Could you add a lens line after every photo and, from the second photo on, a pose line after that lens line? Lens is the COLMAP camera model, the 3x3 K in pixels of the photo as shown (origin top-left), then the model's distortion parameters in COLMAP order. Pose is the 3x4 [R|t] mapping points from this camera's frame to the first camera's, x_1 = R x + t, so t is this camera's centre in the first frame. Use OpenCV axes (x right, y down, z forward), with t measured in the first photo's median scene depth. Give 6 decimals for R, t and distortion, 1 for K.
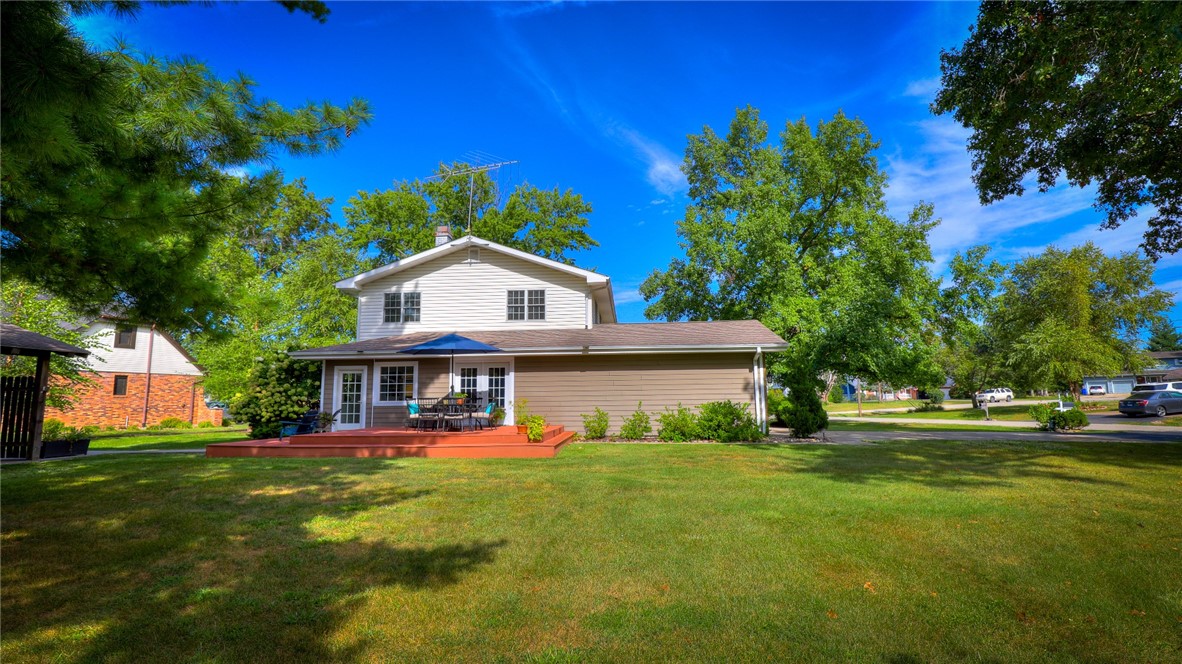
lens RADIAL K [[570.9, 0, 591.0], [0, 570.9, 332.0], [0, 0, 1]] dist [-0.034752, -0.000015]
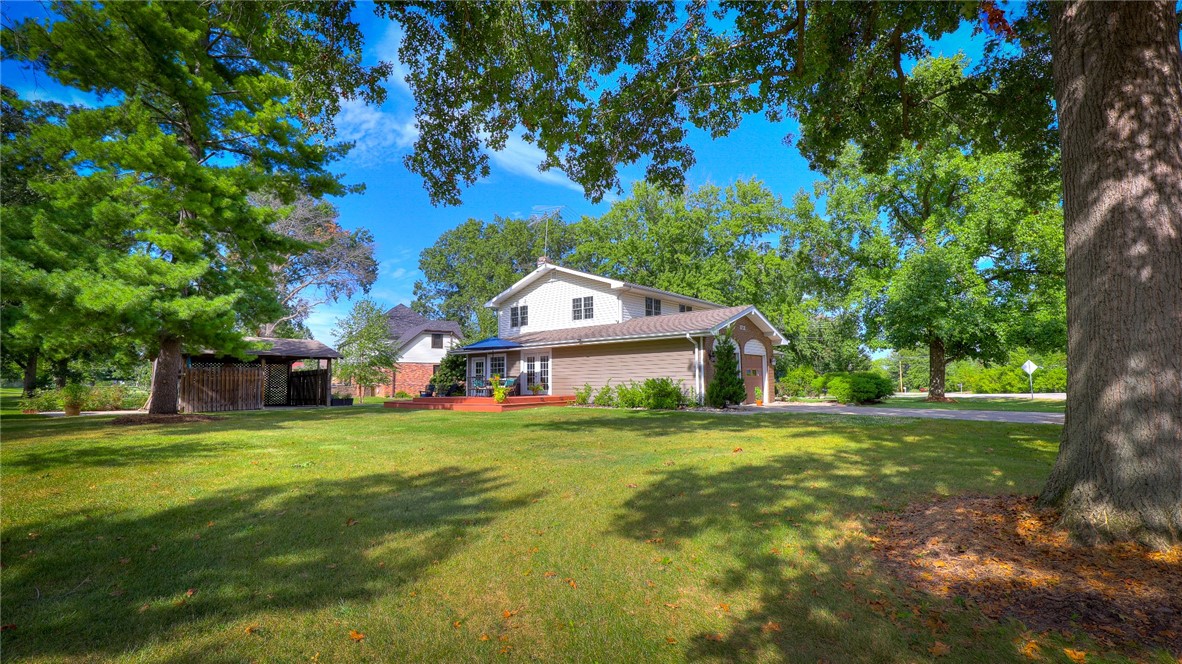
lens RADIAL K [[570.9, 0, 591.0], [0, 570.9, 332.0], [0, 0, 1]] dist [-0.034752, -0.000015]
pose [[0.785179, -0.053655, -0.616940, 0.758828], [0.078075, 0.996867, 0.012668, -0.006820], [0.614327, -0.058114, 0.786908, -0.067003]]
